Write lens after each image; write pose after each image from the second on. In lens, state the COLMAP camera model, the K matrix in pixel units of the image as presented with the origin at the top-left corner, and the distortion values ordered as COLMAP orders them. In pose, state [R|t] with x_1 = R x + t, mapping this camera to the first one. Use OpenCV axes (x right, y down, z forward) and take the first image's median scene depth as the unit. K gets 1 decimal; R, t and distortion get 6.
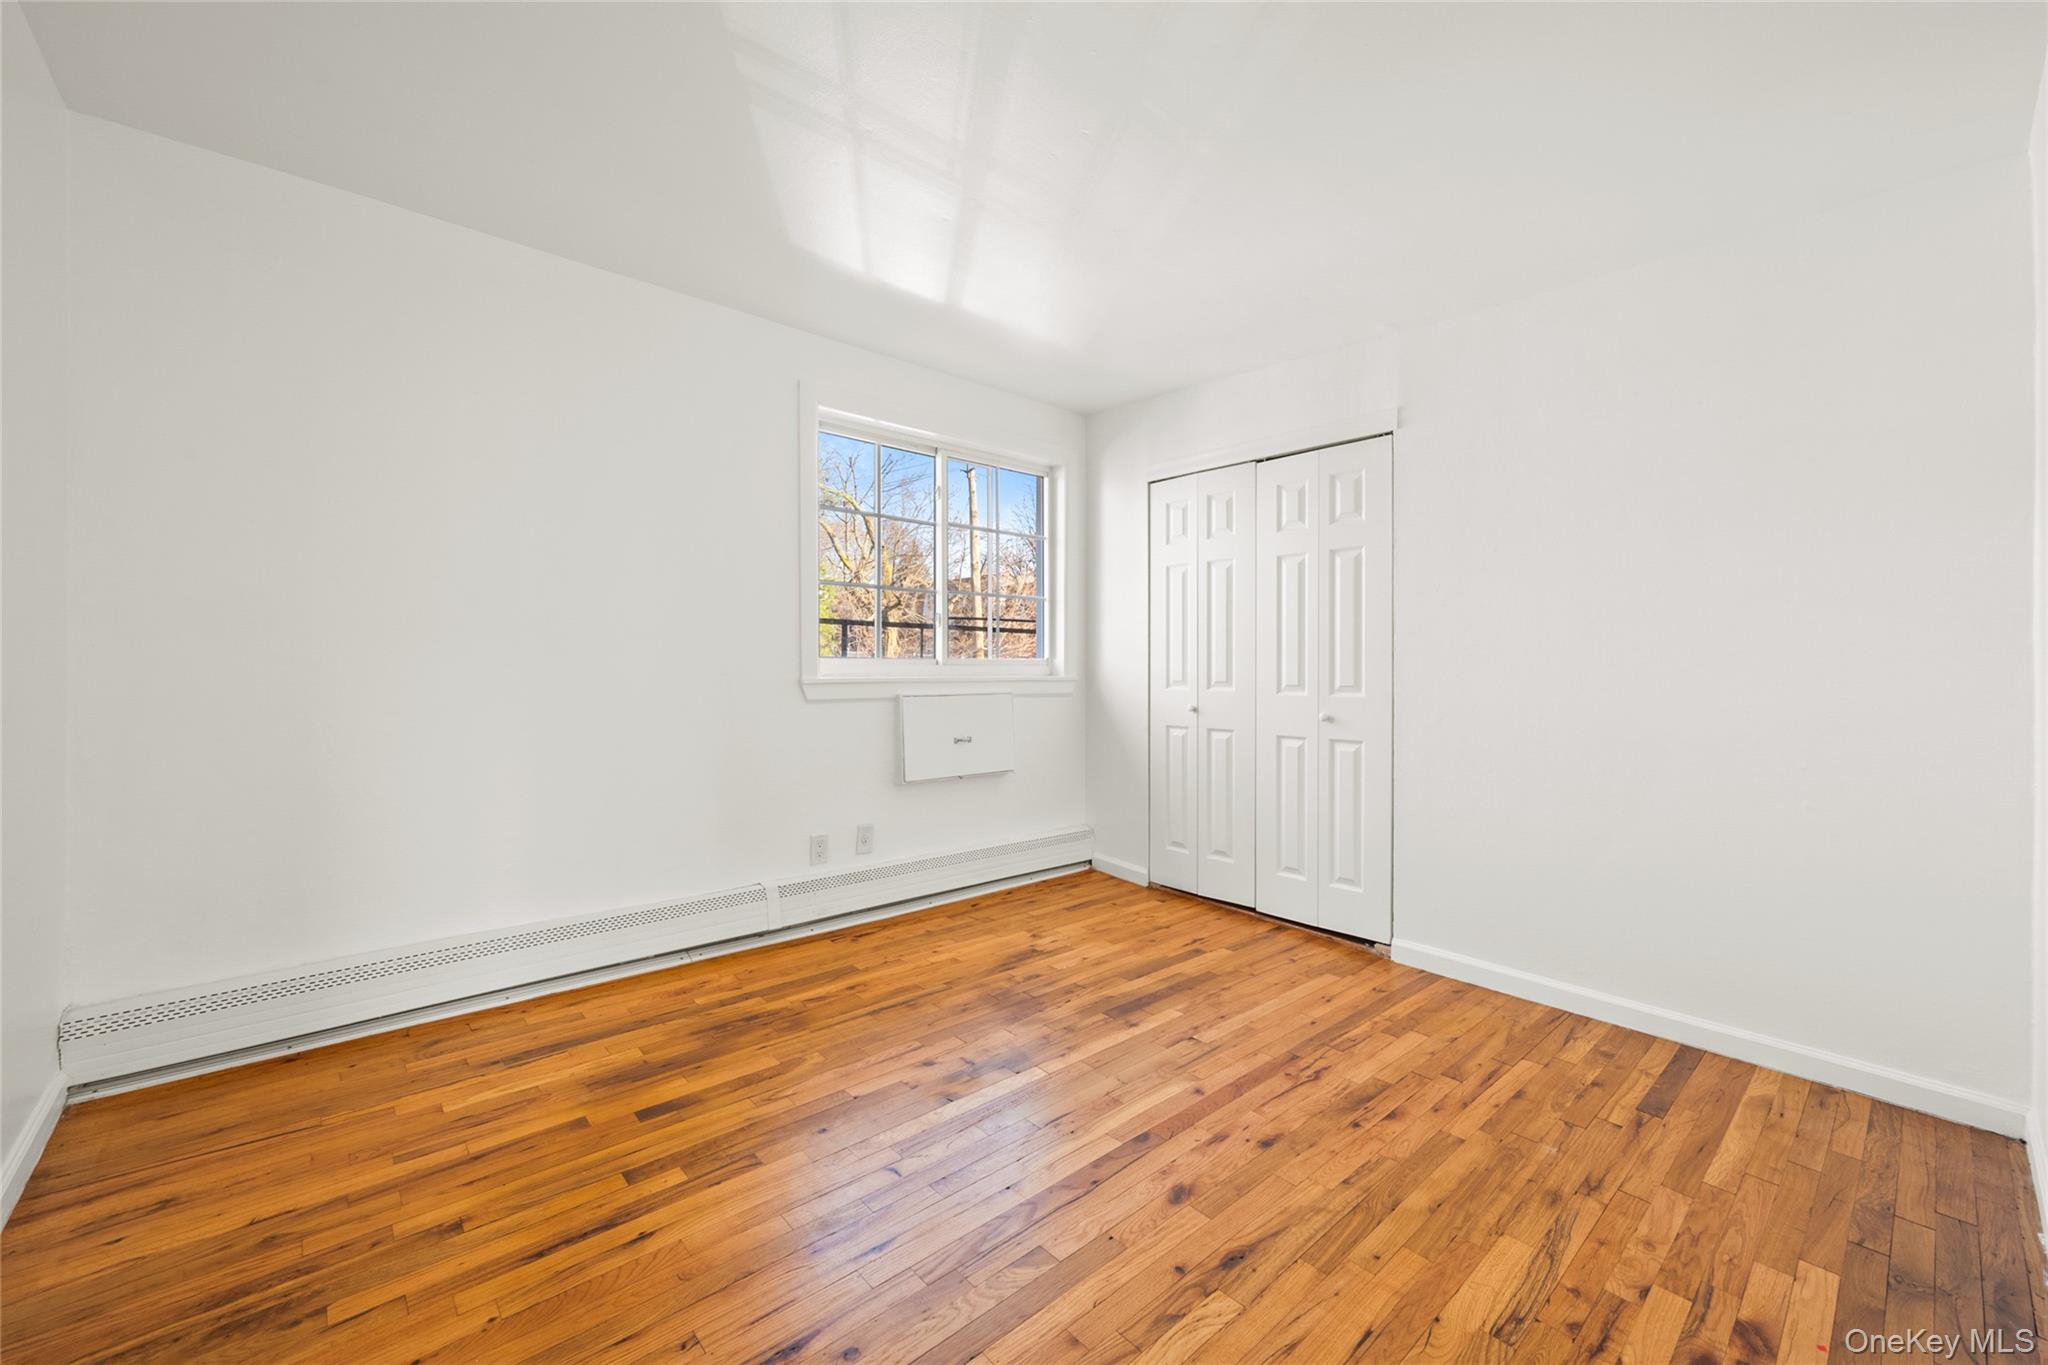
lens RADIAL K [[816.3, 0, 1023.1], [0, 816.3, 675.1], [0, 0, 1]] dist [0.003572, -0.000299]
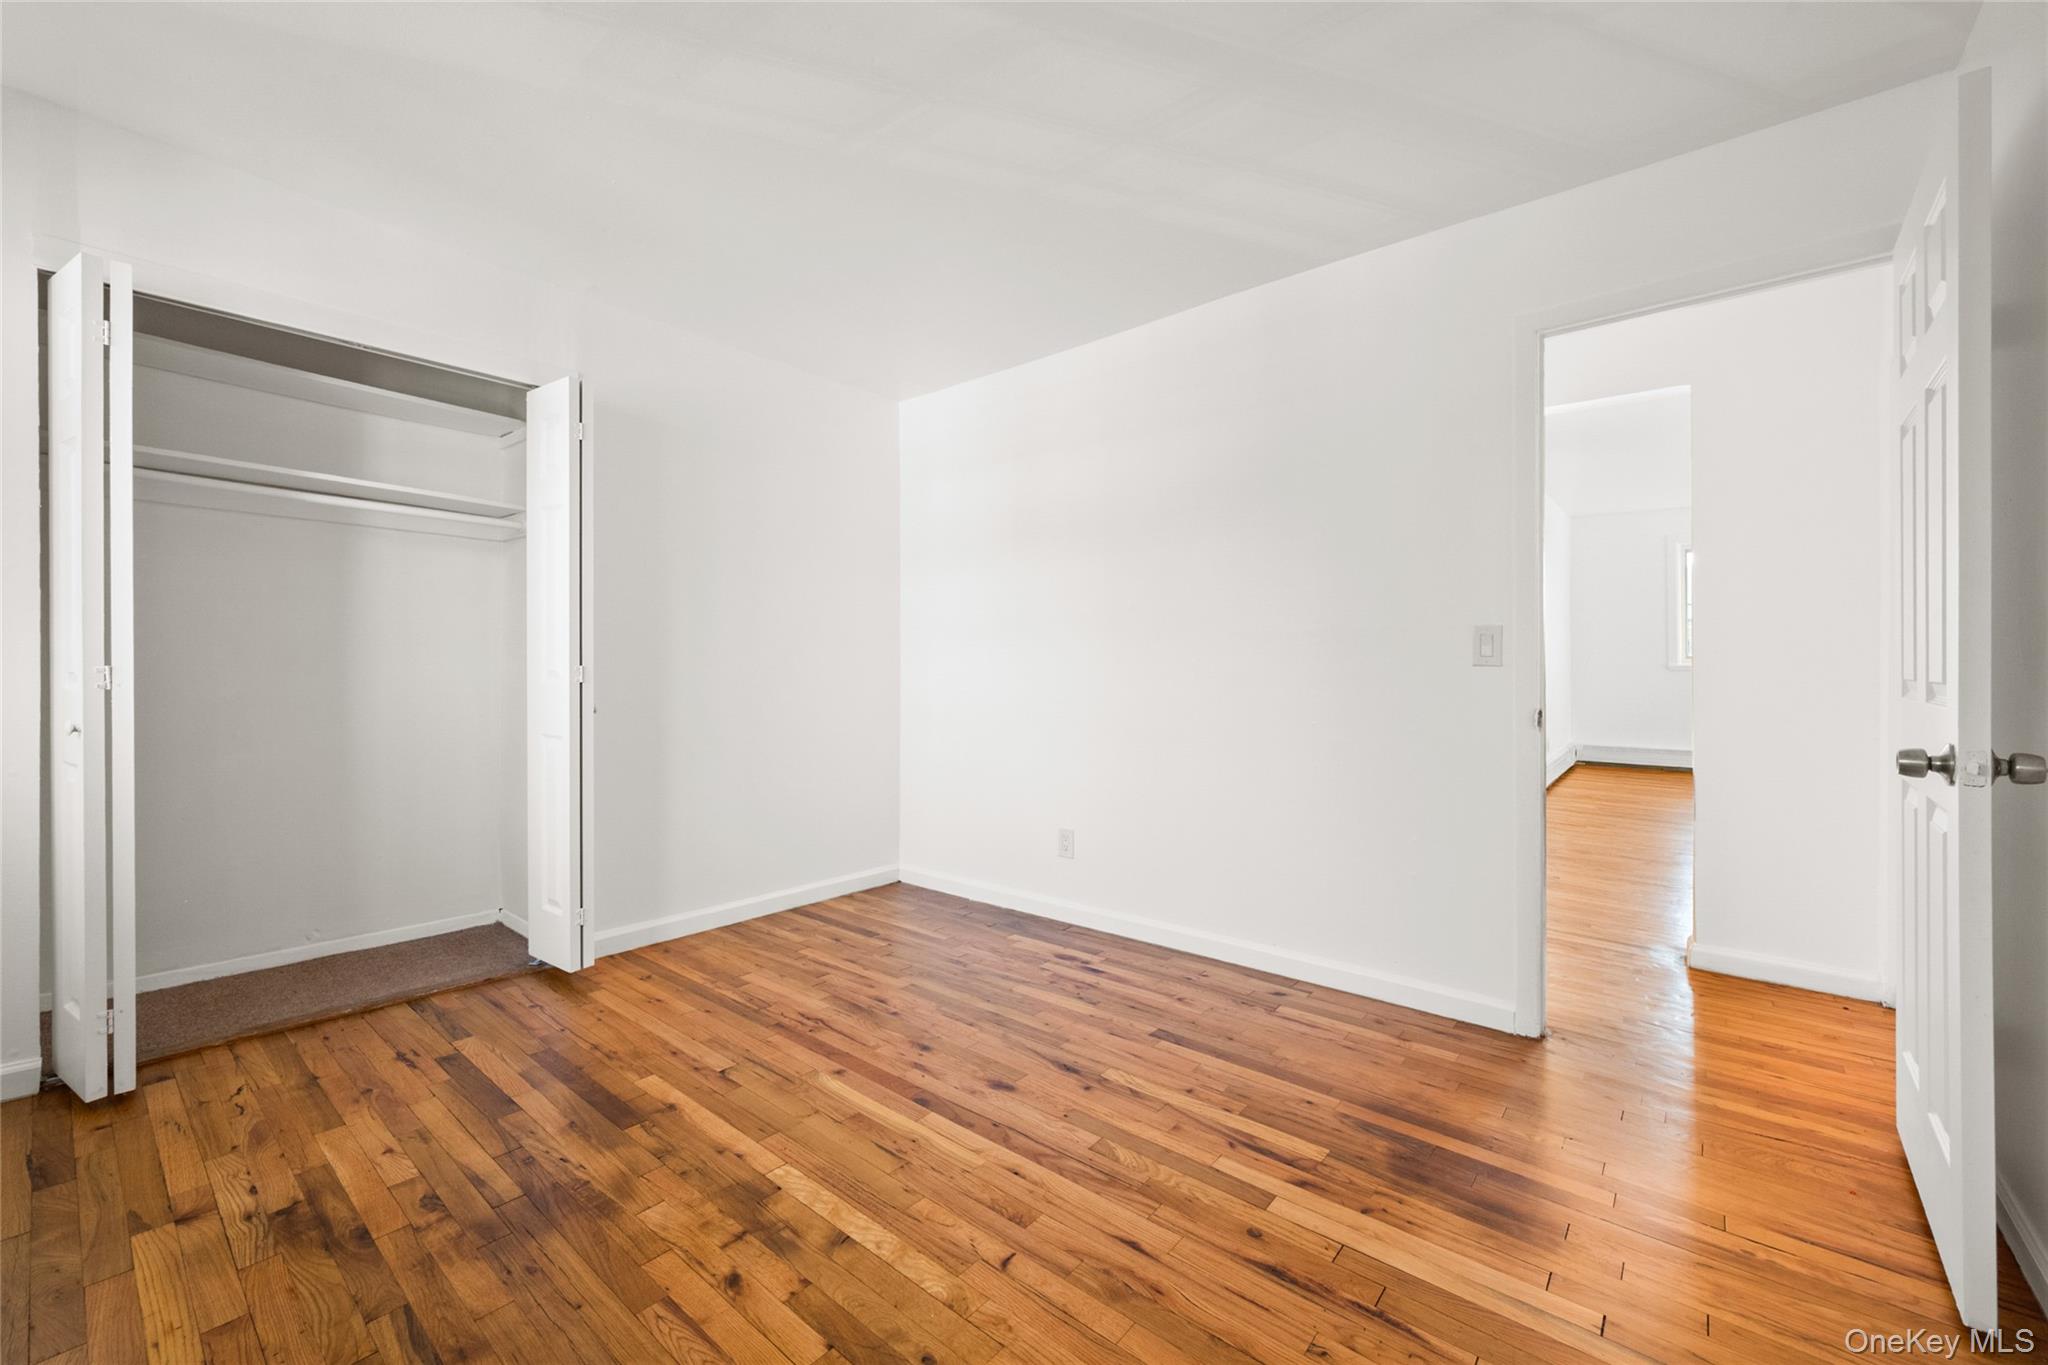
lens RADIAL K [[816.3, 0, 1023.7], [0, 816.3, 665.1], [0, 0, 1]] dist [0.003572, -0.000299]
pose [[-0.147450, -0.011094, 0.989007, -0.729295], [0.005744, 0.999911, 0.012072, -0.002488], [-0.989053, 0.007461, -0.147373, 0.828751]]
